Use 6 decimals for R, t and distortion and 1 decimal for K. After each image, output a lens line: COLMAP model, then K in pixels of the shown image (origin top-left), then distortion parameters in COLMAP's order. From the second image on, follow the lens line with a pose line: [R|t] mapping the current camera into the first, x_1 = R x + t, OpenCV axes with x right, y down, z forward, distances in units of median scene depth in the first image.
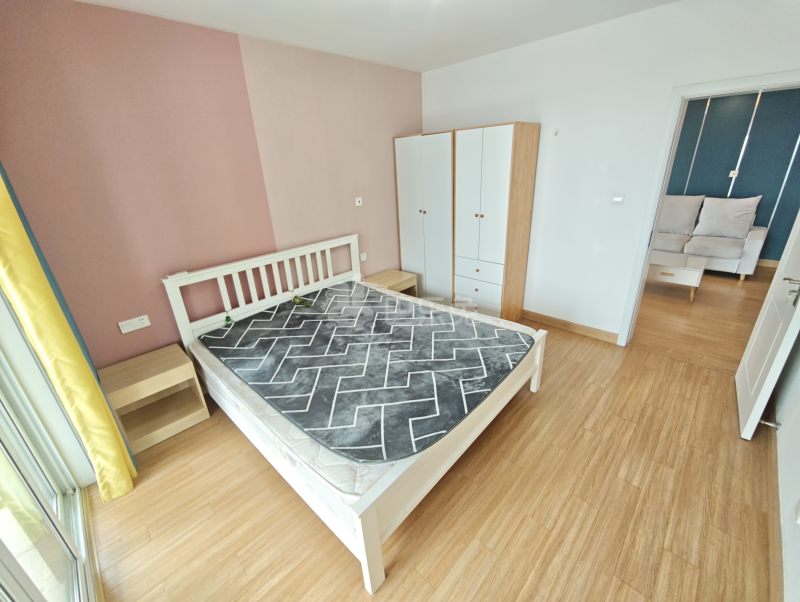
lens RADIAL K [[334.5, 0, 398.8], [0, 334.5, 298.8], [0, 0, 1]] dist [-0.008600, -0.000019]
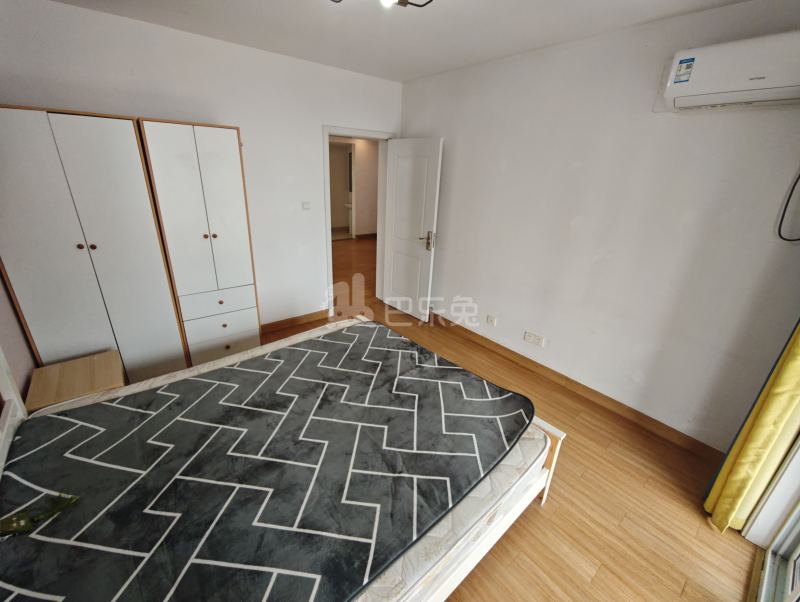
lens RADIAL K [[334.5, 0, 398.8], [0, 334.5, 298.8], [0, 0, 1]] dist [-0.008600, -0.000019]
pose [[0.115759, -0.311477, 0.943176, -0.578391], [0.332138, 0.907038, 0.258779, -0.193930], [-0.936101, 0.283309, 0.208451, 0.520940]]
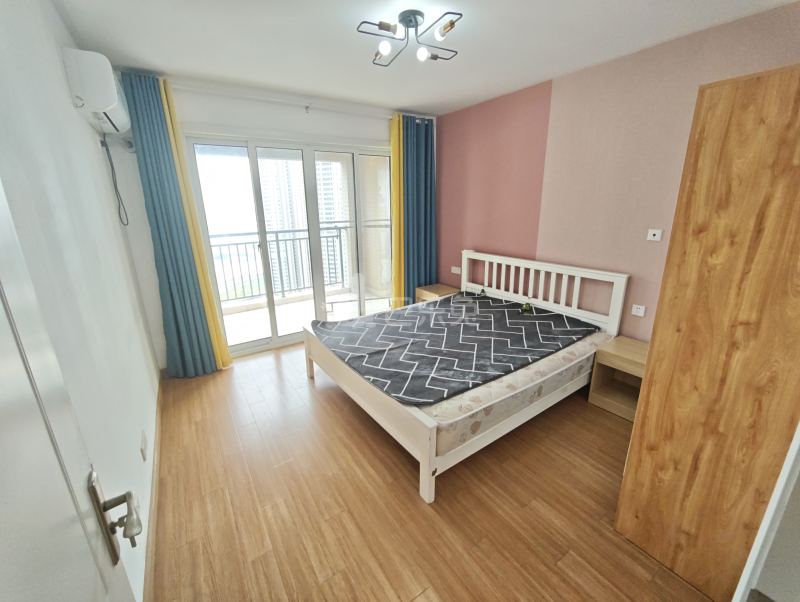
lens RADIAL K [[334.5, 0, 398.8], [0, 334.5, 298.8], [0, 0, 1]] dist [-0.008600, -0.000019]
pose [[-0.207093, 0.325199, -0.922691, 0.870733], [-0.342273, 0.859449, 0.379732, -0.323026], [0.916494, 0.394452, -0.066679, 0.759828]]
